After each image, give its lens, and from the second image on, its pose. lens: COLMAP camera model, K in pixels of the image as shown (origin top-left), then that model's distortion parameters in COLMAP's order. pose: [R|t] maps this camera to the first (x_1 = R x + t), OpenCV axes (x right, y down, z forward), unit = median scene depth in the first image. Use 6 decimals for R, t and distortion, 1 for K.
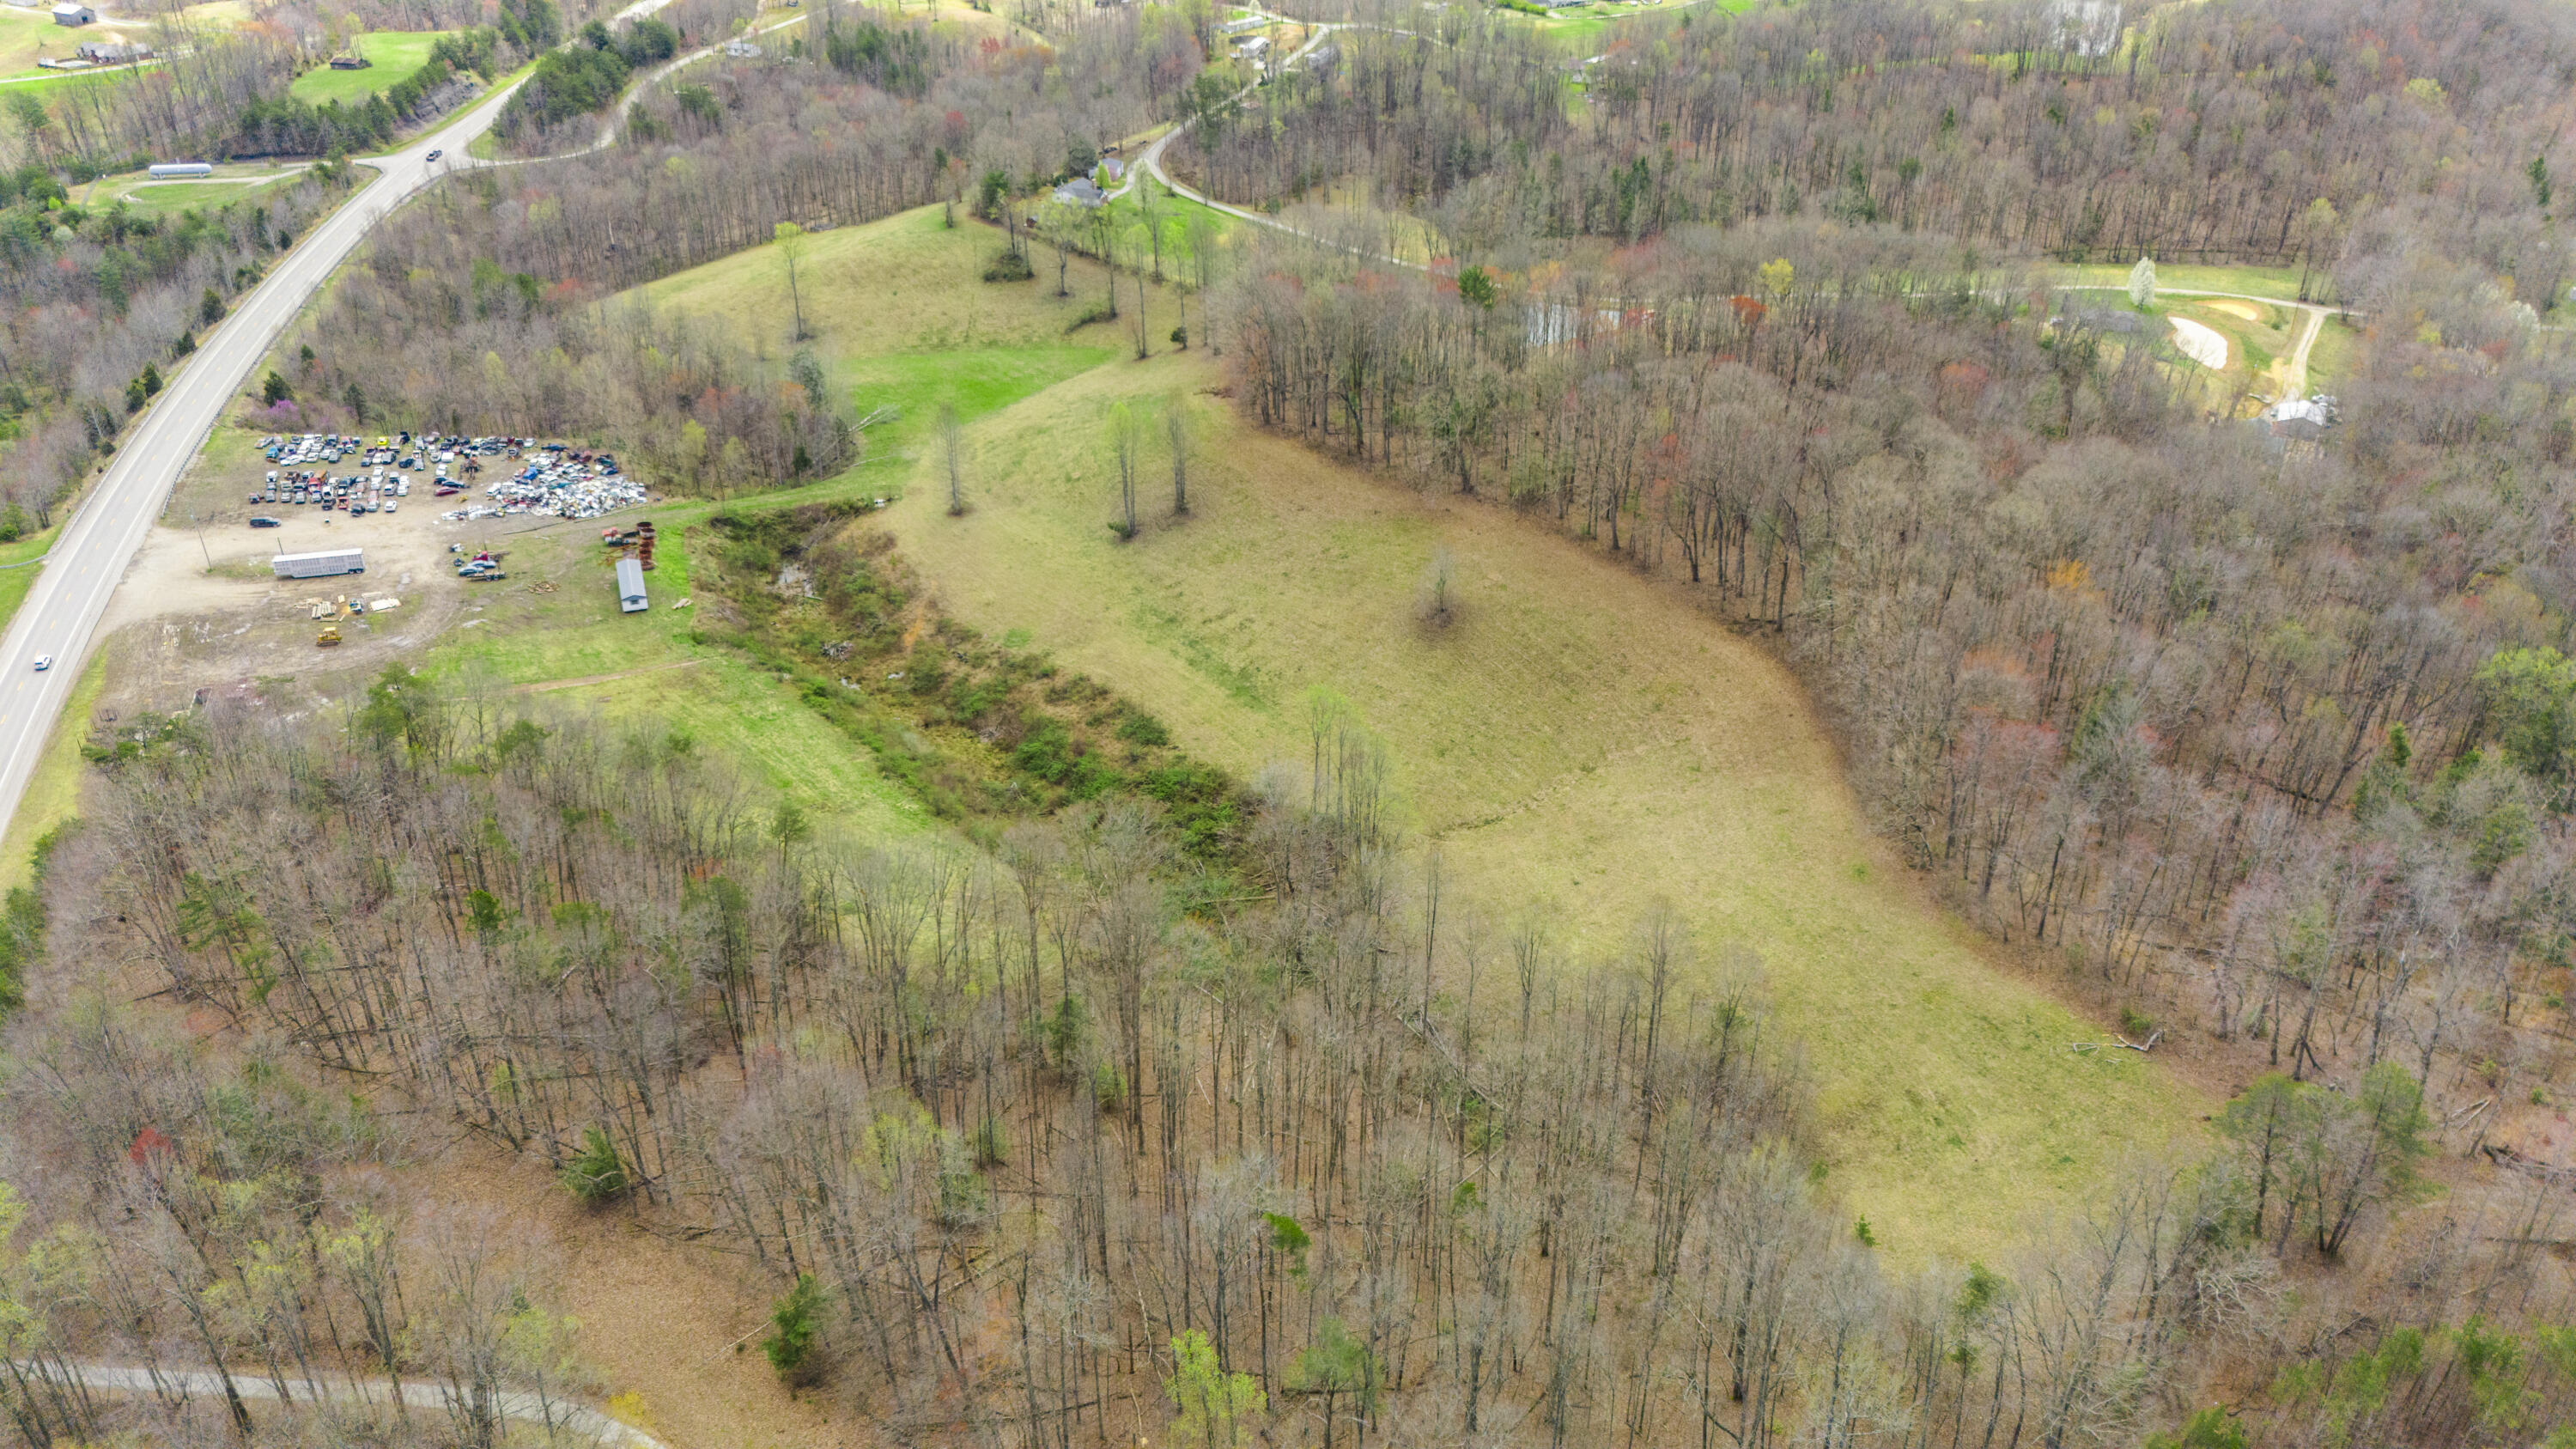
lens RADIAL K [[1914.5, 0, 1309.8], [0, 1914.5, 721.4], [0, 0, 1]] dist [0.044338, -0.042366]
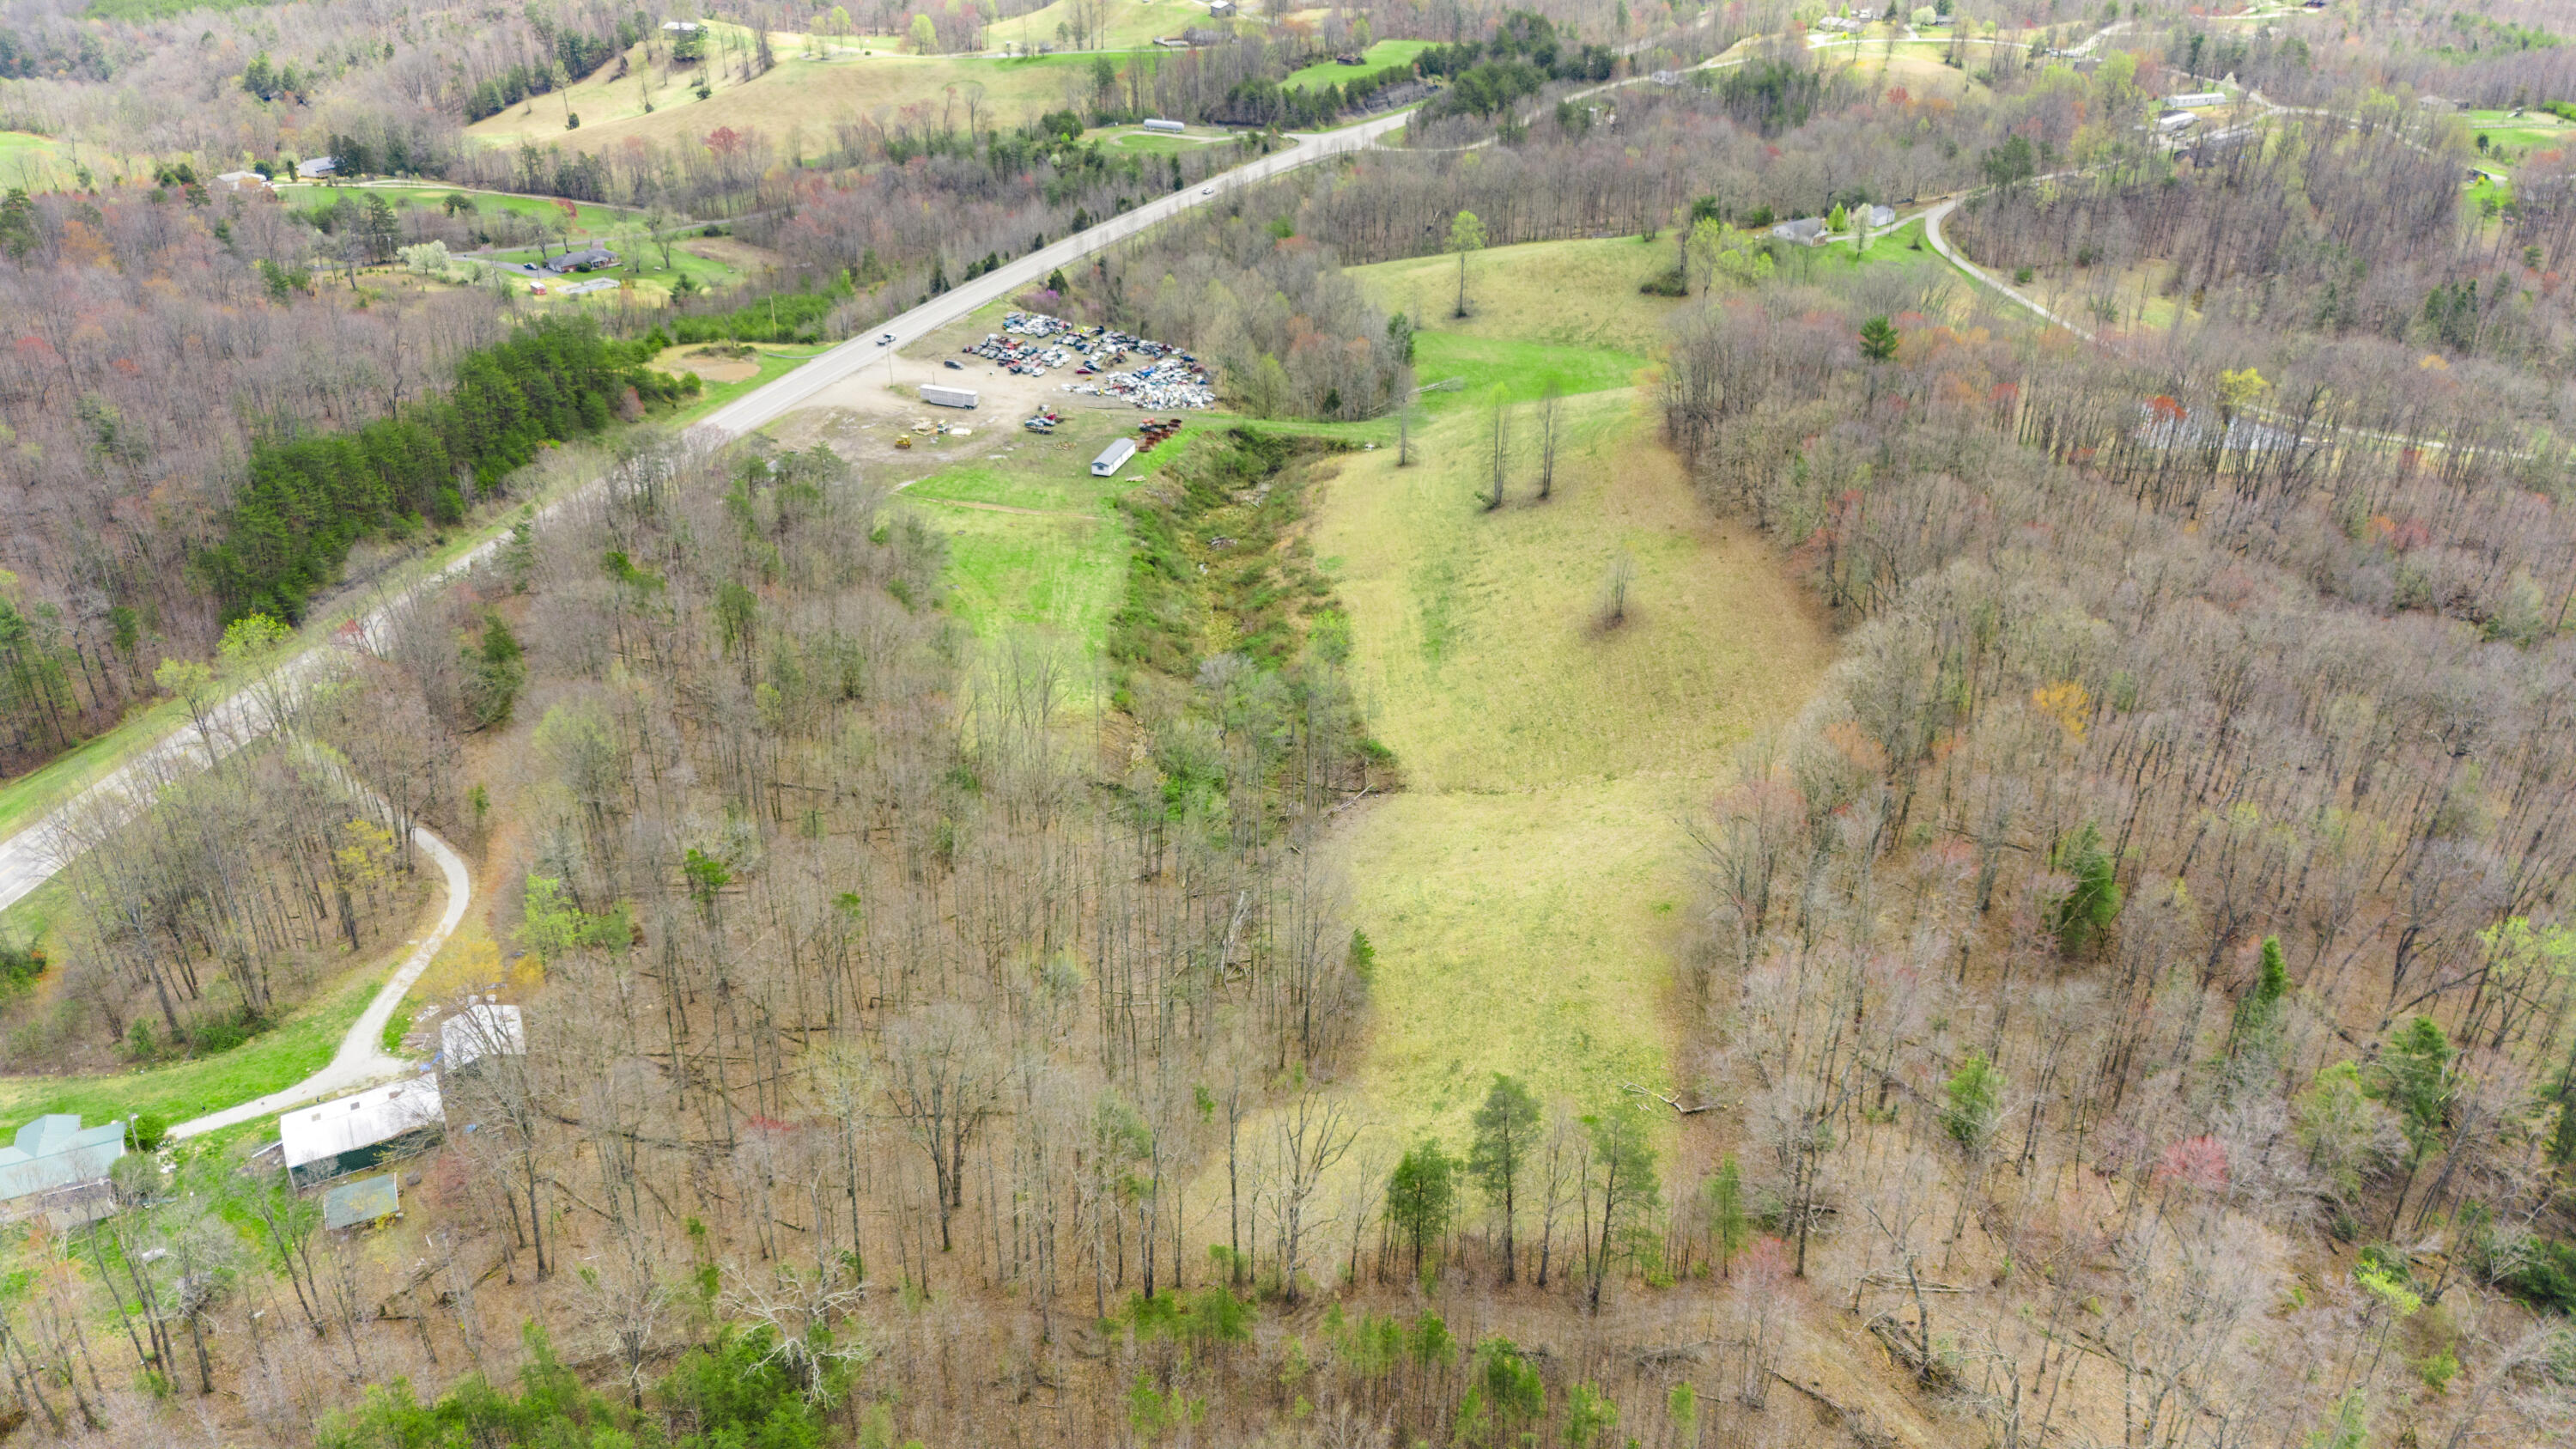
lens RADIAL K [[1914.5, 0, 1273.9], [0, 1914.5, 736.4], [0, 0, 1]] dist [0.044338, -0.042366]
pose [[0.796345, 0.275420, -0.538497, 0.362896], [-0.287284, 0.955707, 0.063963, -0.006483], [0.532262, 0.103765, 0.840196, 0.035232]]
